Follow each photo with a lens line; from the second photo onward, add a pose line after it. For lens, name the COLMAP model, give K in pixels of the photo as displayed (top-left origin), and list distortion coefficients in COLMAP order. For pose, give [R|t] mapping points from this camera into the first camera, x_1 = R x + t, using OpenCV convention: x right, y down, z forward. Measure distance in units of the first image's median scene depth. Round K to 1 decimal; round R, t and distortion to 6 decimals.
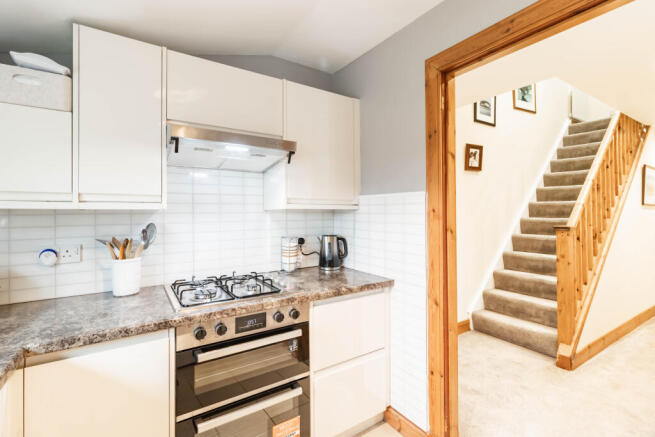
lens RADIAL K [[299.9, 0, 329.8], [0, 299.9, 209.4], [0, 0, 1]] dist [0.000639, 0.000210]
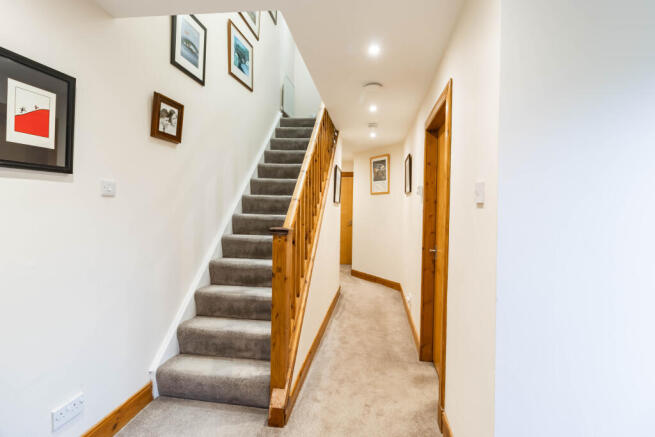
lens RADIAL K [[313.7, 0, 329.0], [0, 313.7, 209.3], [0, 0, 1]] dist [0.002102, 0.000086]
pose [[0.657182, 0.011408, 0.753646, 0.138561], [-0.031183, 0.999441, 0.012063, -0.001682], [-0.753087, -0.031428, 0.657170, 0.204902]]
